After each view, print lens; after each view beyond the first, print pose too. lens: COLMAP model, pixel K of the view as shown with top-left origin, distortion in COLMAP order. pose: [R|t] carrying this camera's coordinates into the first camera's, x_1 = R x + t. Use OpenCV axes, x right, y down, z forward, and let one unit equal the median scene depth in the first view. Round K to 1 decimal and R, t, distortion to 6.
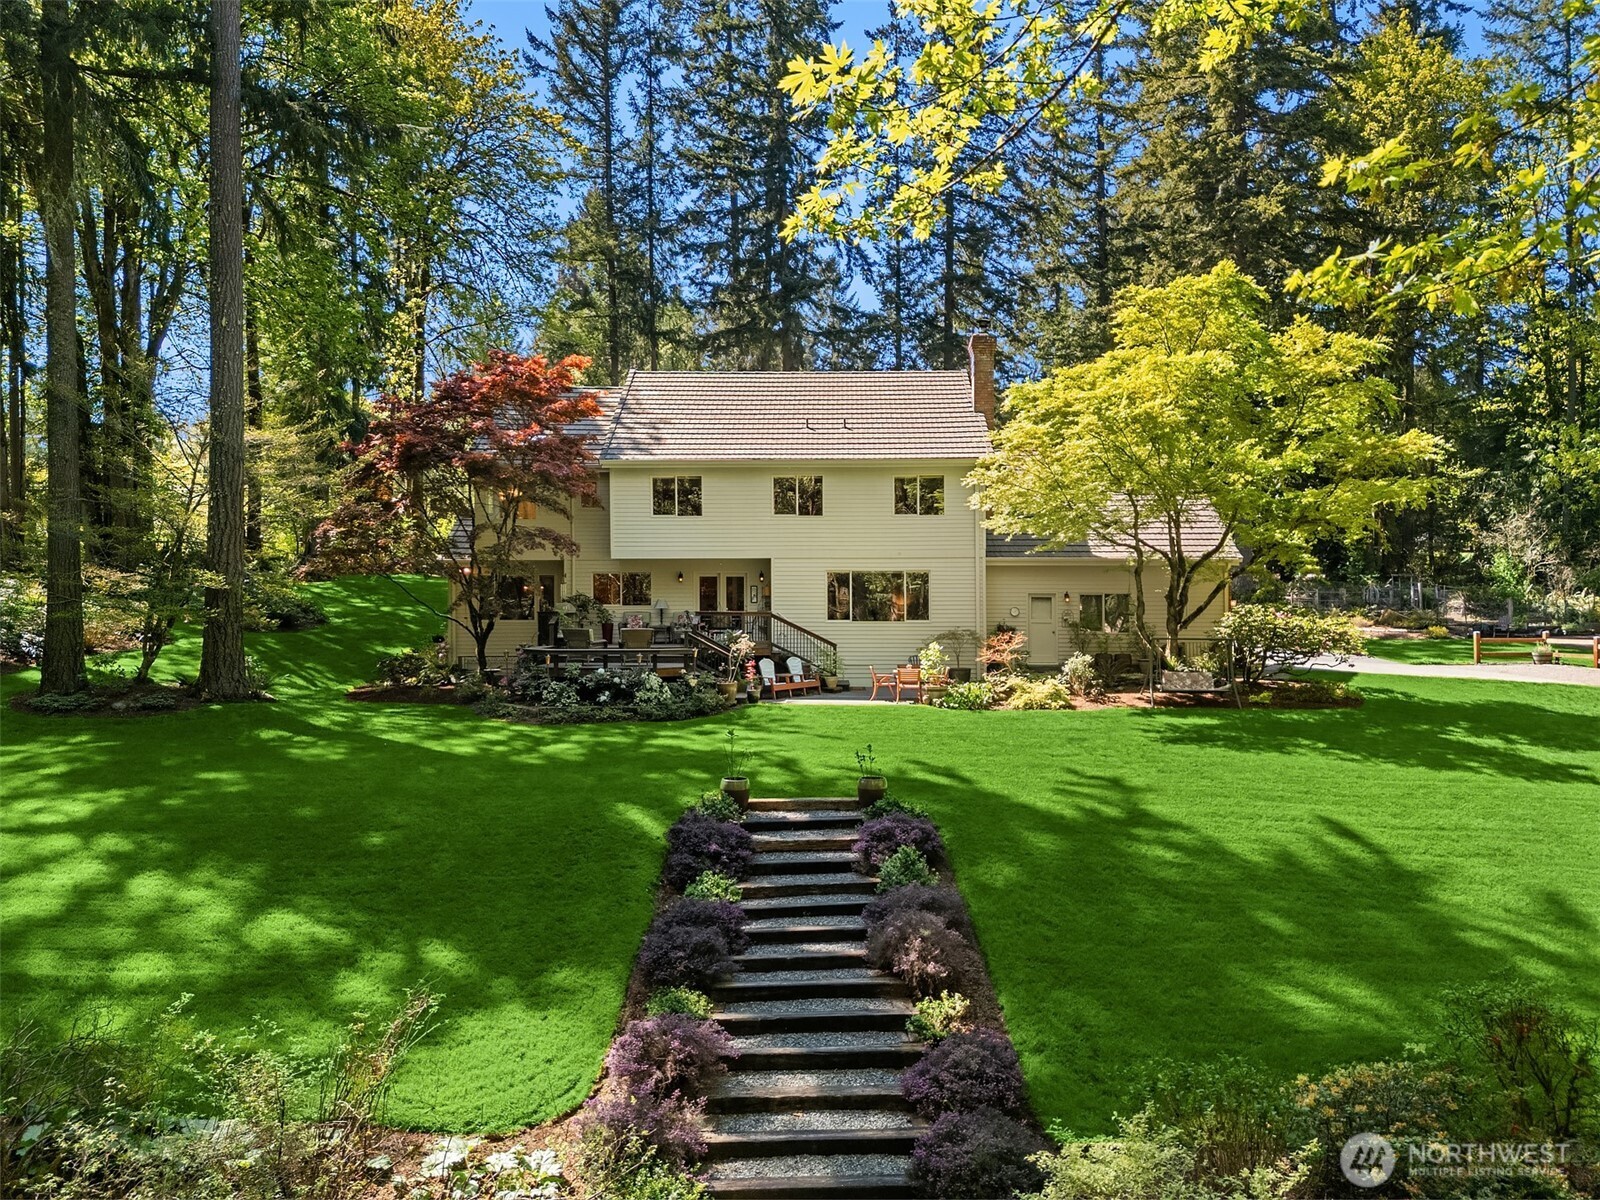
lens RADIAL K [[1165.8, 0, 794.0], [0, 1165.8, 605.5], [0, 0, 1]] dist [0.094705, -0.282202]
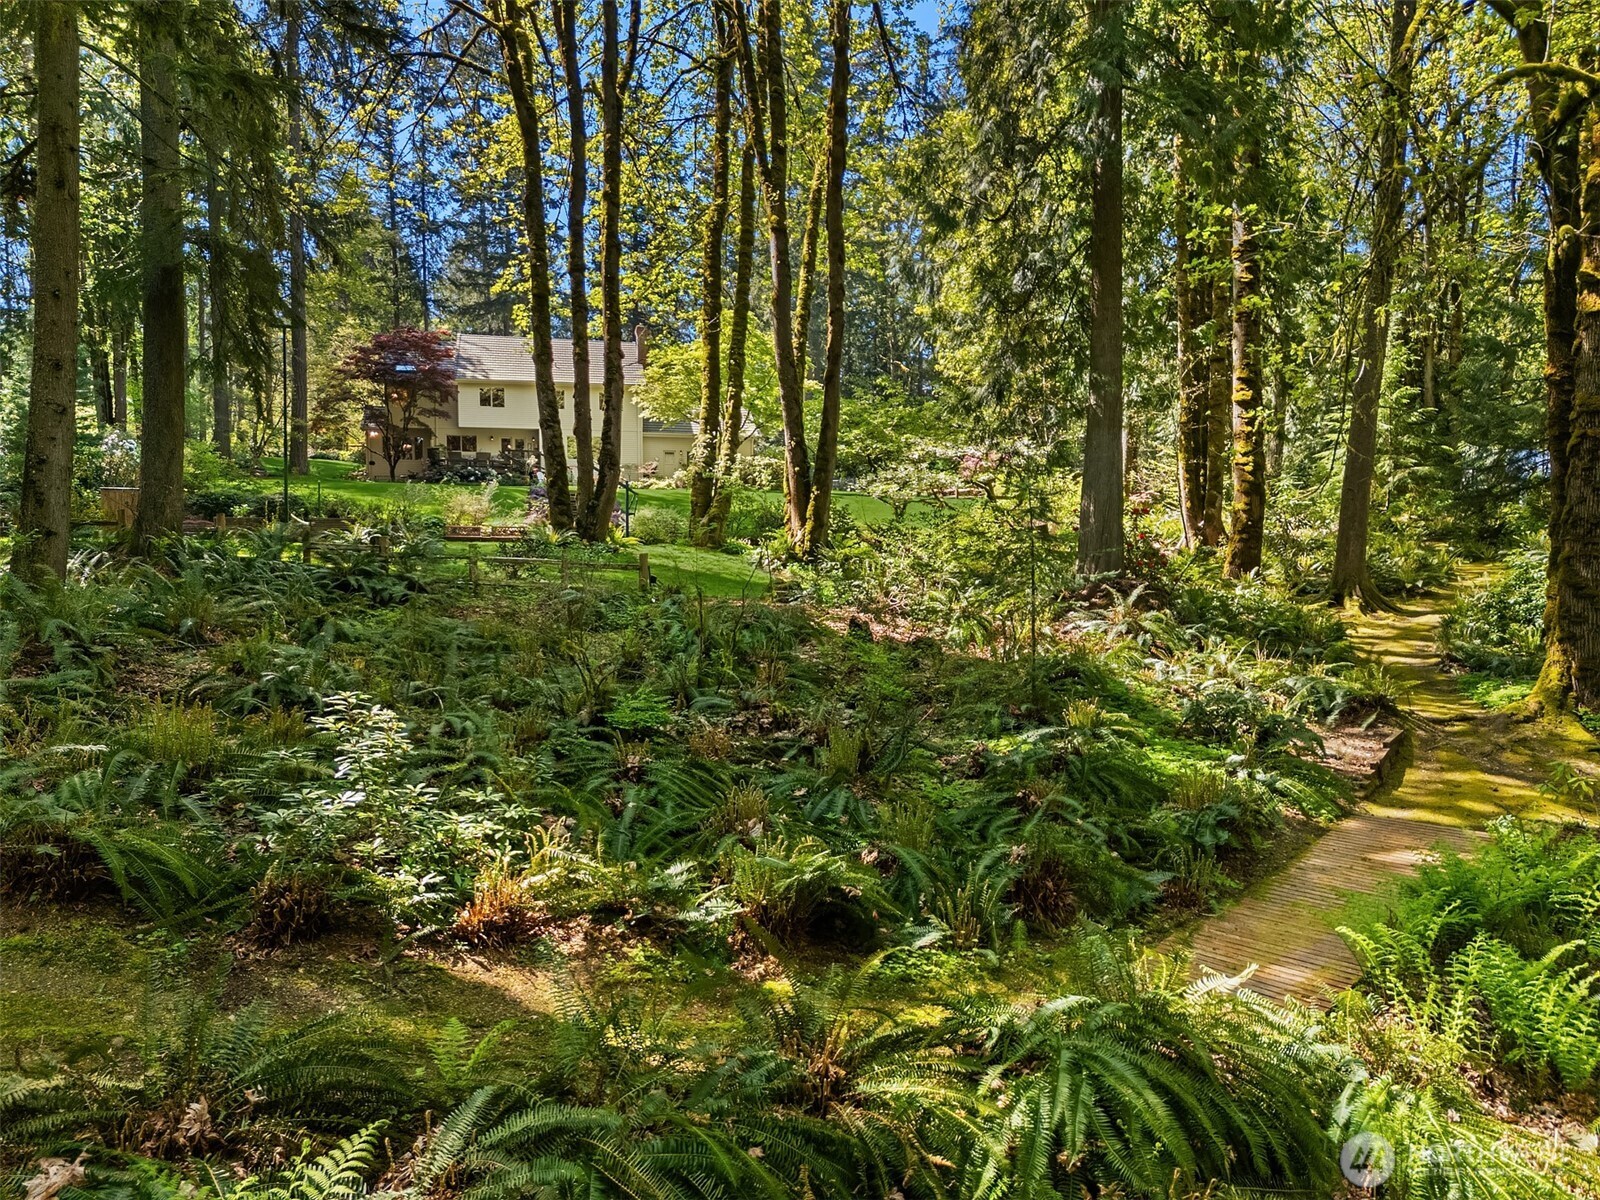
lens RADIAL K [[1165.8, 0, 794.0], [0, 1165.8, 605.5], [0, 0, 1]] dist [0.094705, -0.282202]
pose [[0.968245, -0.009245, 0.249833, -0.103928], [0.000378, 0.999369, 0.035518, 0.197819], [-0.250004, -0.034295, 0.967637, -1.134201]]
